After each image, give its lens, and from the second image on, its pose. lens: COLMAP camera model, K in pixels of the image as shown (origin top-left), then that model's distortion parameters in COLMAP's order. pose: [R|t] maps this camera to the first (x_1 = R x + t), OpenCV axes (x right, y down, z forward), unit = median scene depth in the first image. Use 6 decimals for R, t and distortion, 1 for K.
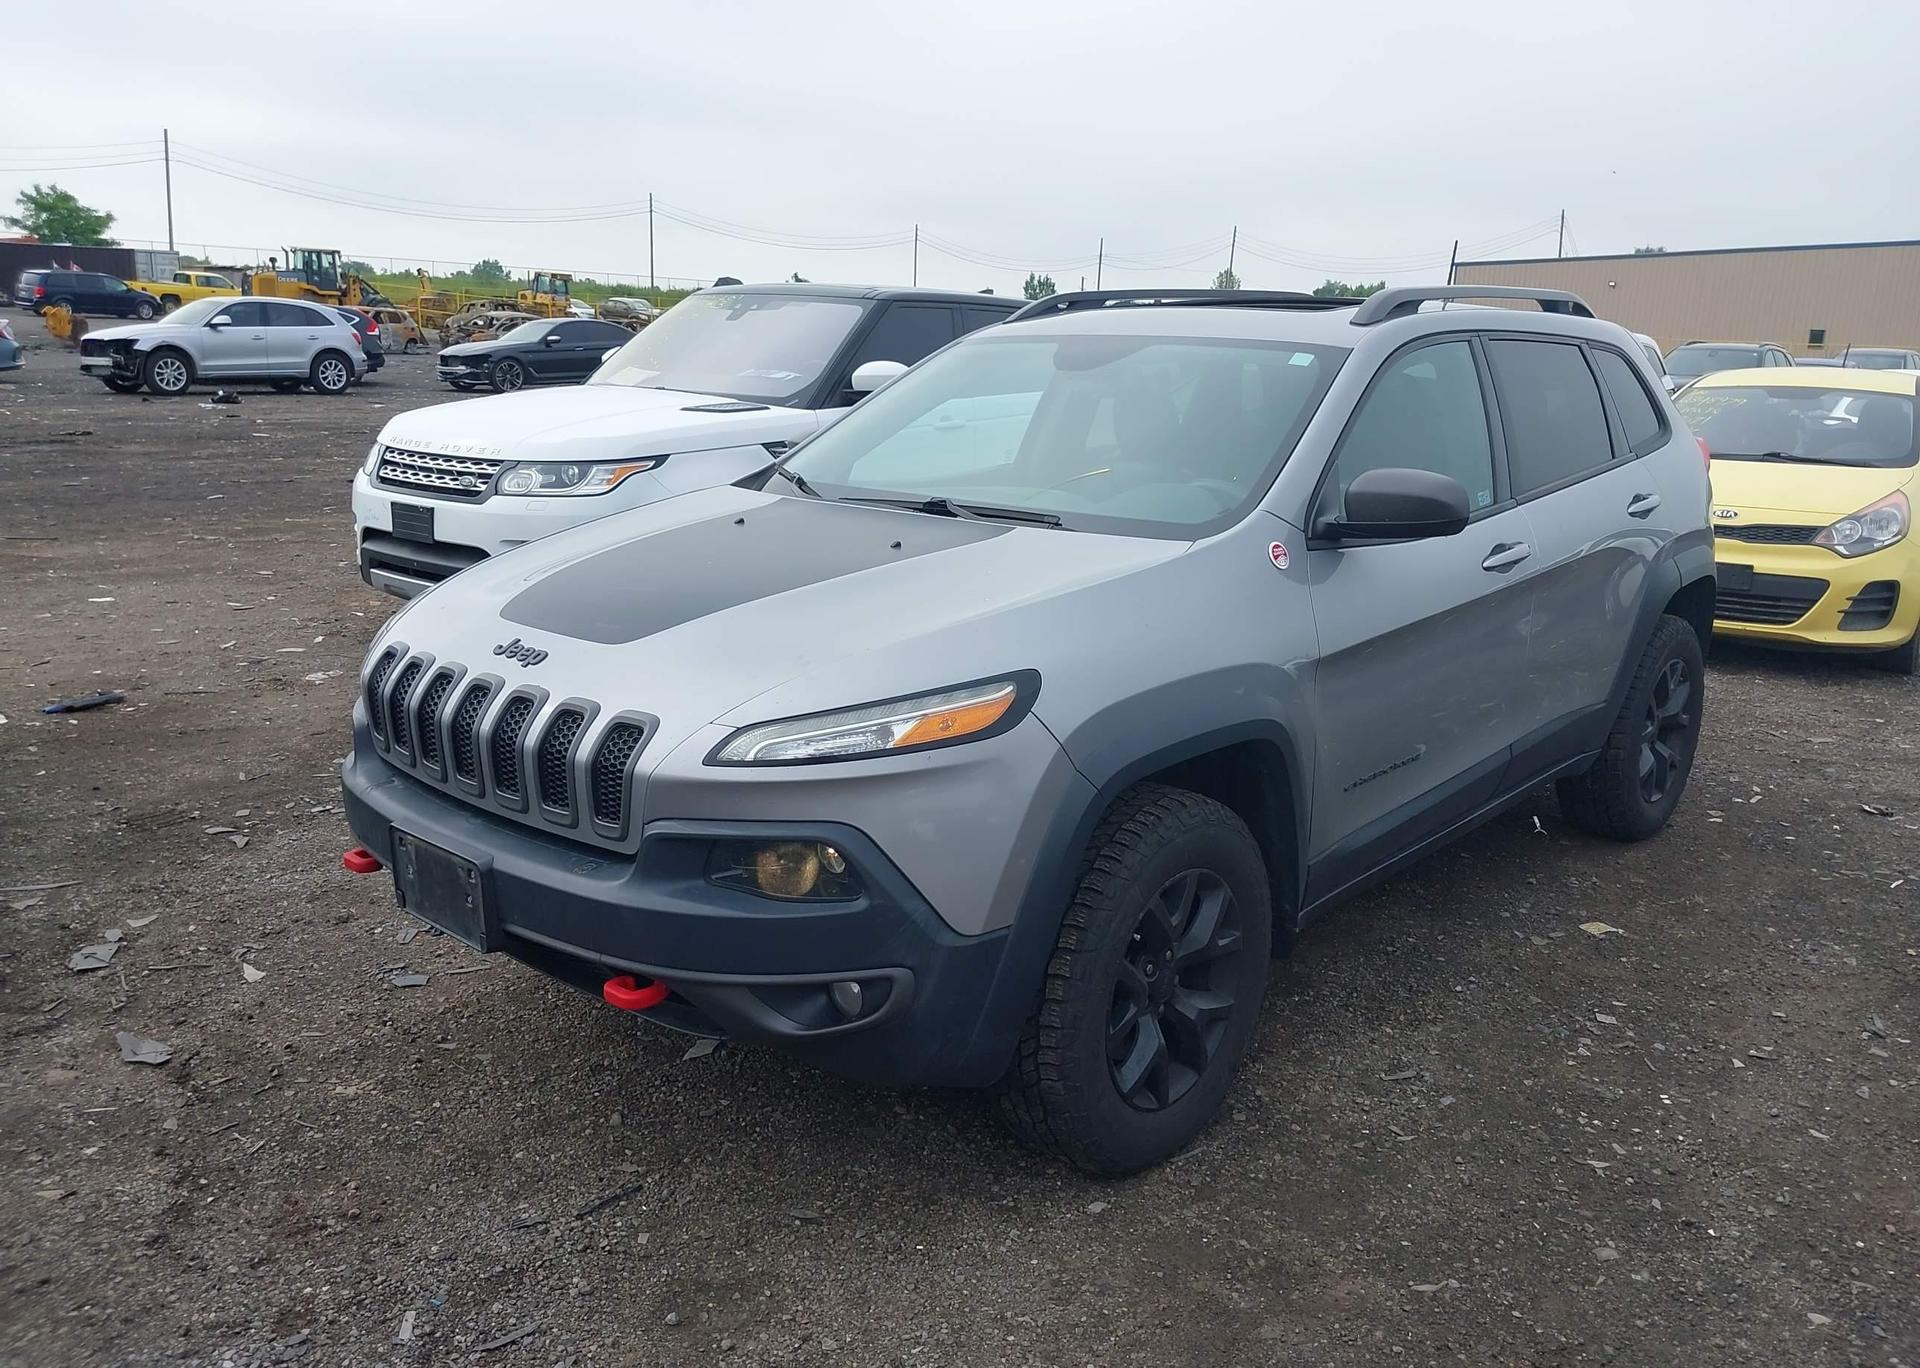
lens RADIAL K [[1487.6, 0, 985.8], [0, 1487.6, 682.7], [0, 0, 1]] dist [0.012502, -0.008174]
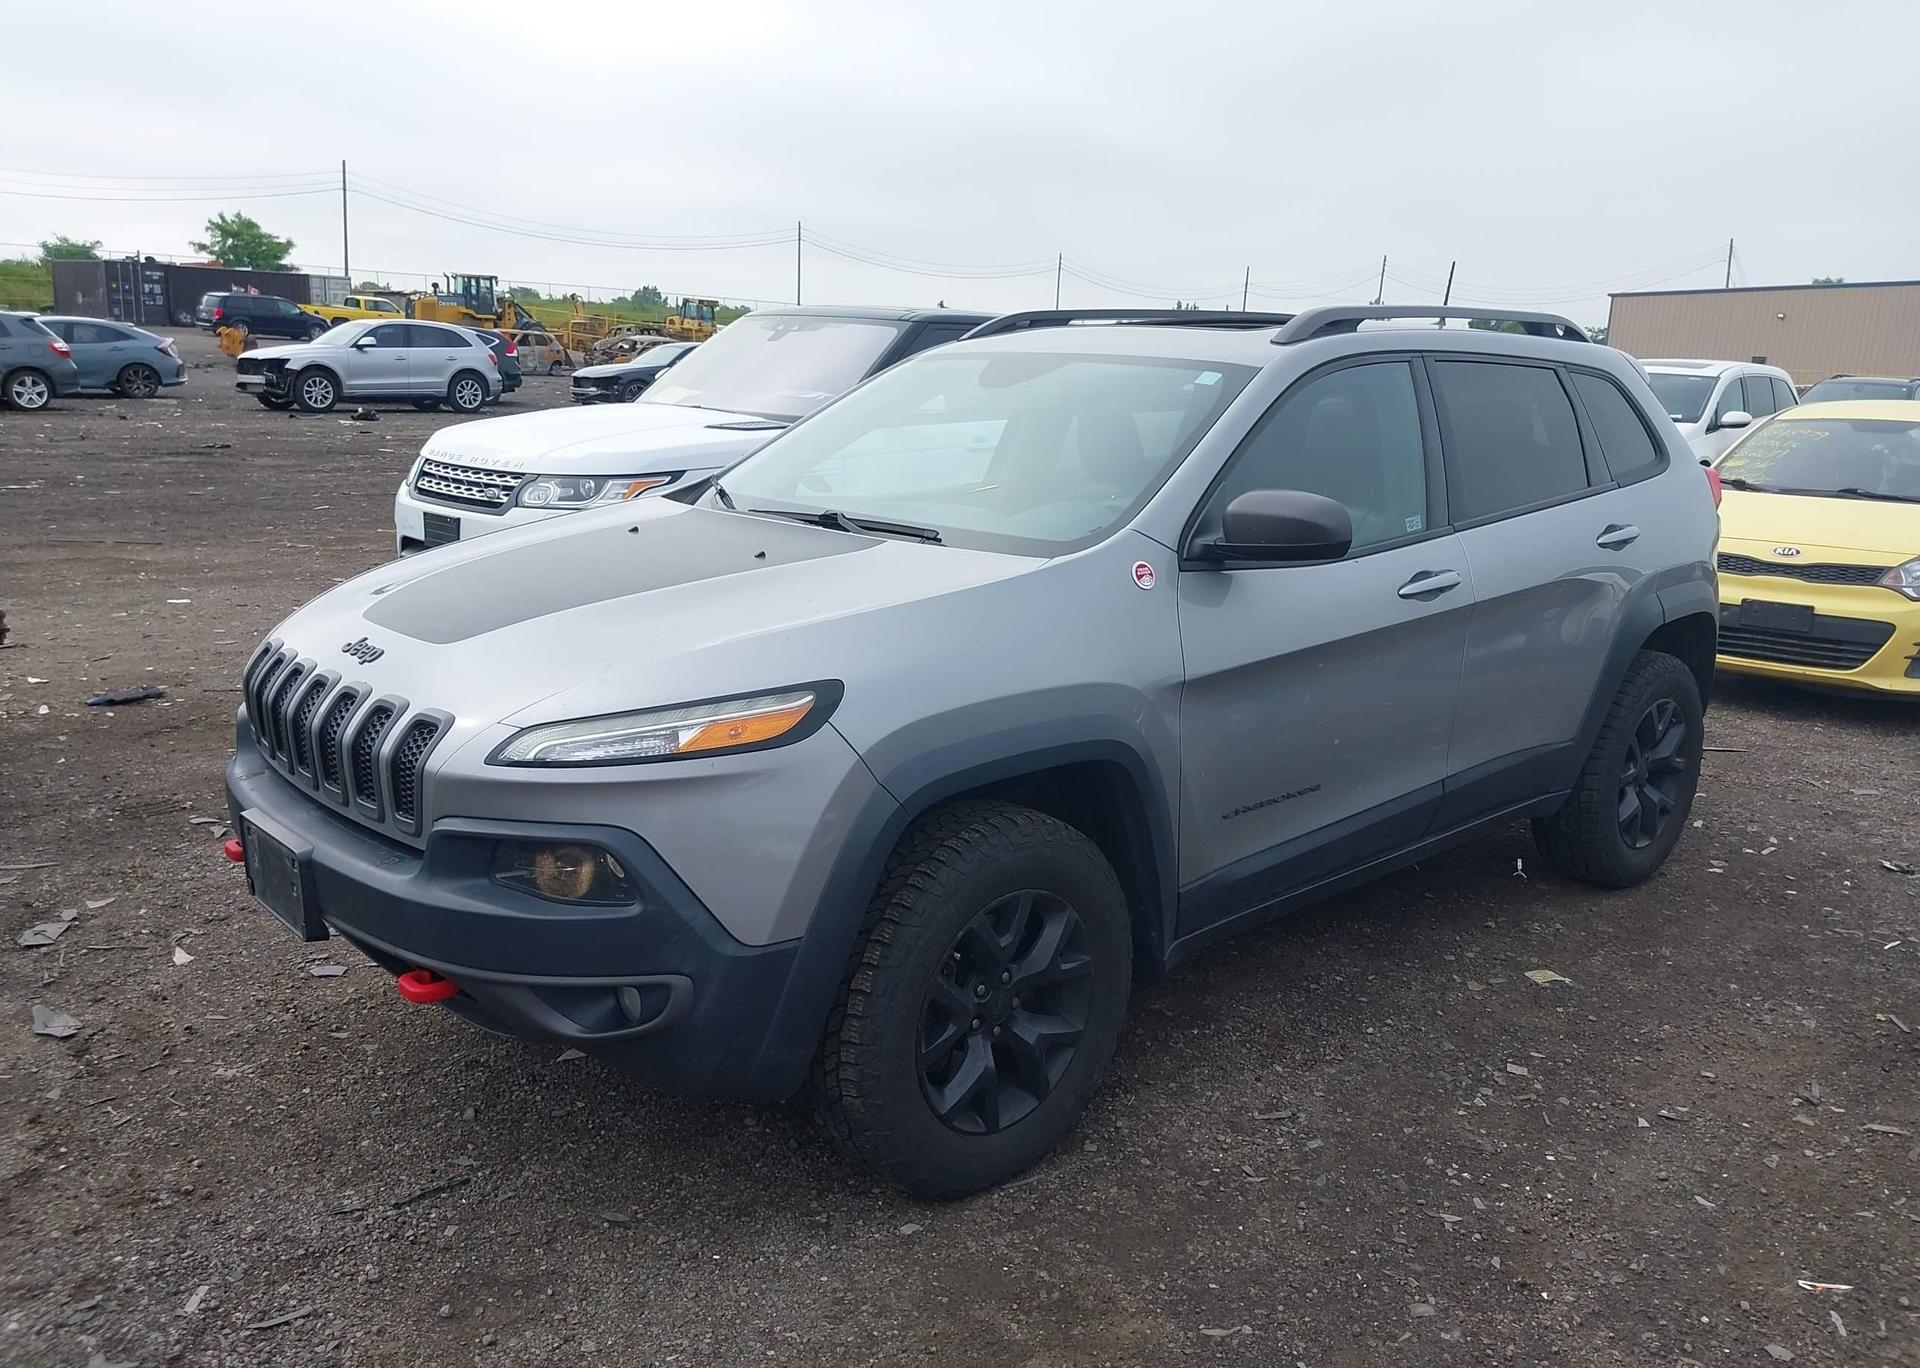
lens RADIAL K [[1493.6, 0, 982.0], [0, 1493.6, 682.3], [0, 0, 1]] dist [0.012954, -0.008985]
pose [[0.995274, 0.029234, -0.092604, 0.170591], [-0.030959, 0.999372, -0.017240, 0.005150], [0.092042, 0.020025, 0.995554, 0.009830]]
